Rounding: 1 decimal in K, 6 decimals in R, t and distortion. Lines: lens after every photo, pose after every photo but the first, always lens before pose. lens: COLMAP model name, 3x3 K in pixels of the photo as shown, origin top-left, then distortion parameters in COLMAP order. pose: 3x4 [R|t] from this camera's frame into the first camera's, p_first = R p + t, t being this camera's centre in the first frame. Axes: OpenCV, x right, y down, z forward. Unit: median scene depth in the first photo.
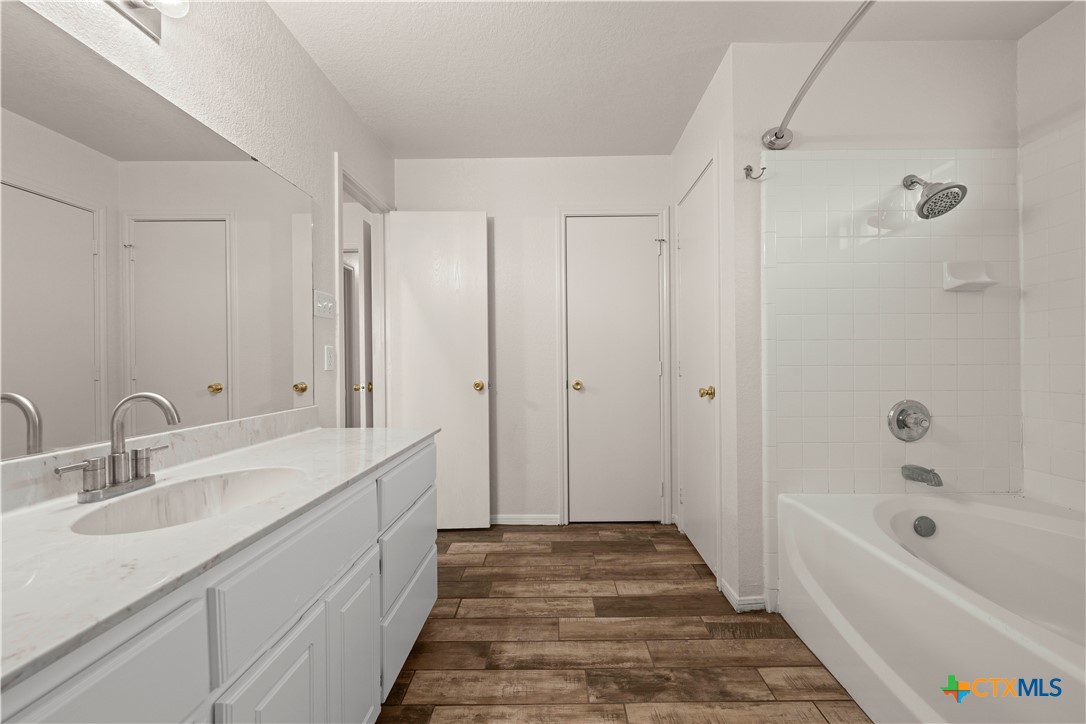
lens RADIAL K [[431.7, 0, 555.5], [0, 431.7, 360.6], [0, 0, 1]] dist [0.002726, -0.001445]
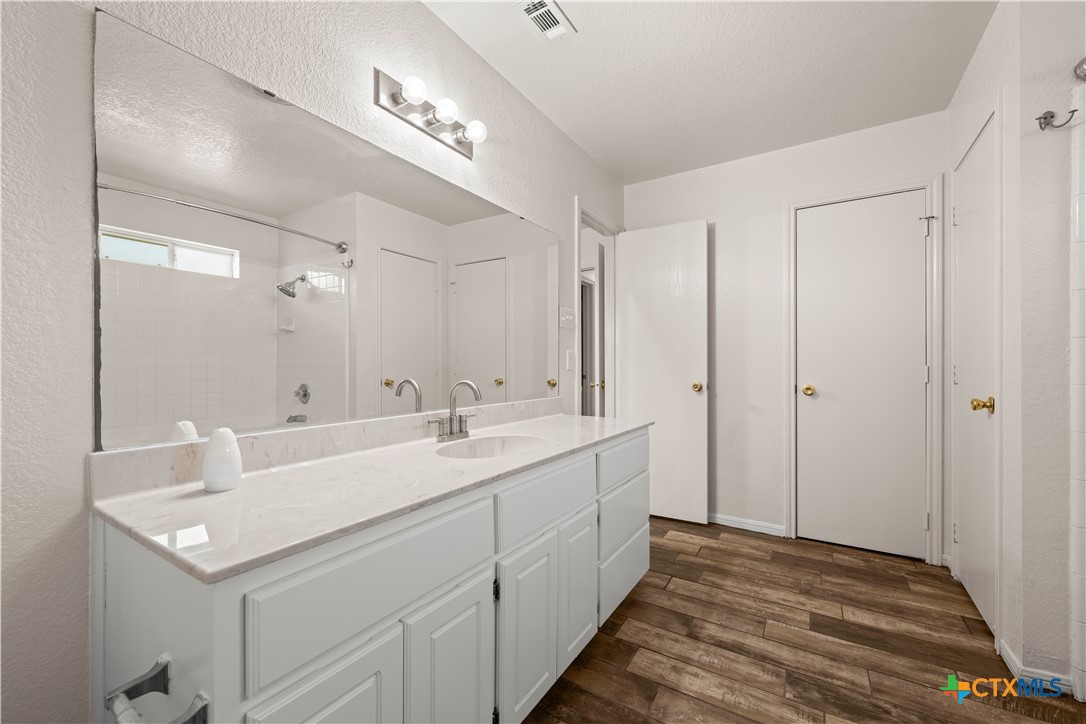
lens RADIAL K [[431.7, 0, 545.3], [0, 431.7, 364.0], [0, 0, 1]] dist [0.002726, -0.001445]
pose [[0.846575, 0.008675, -0.532198, 0.105064], [-0.007198, 0.999962, 0.004850, 0.000634], [0.532220, -0.000275, 0.846606, -0.131029]]
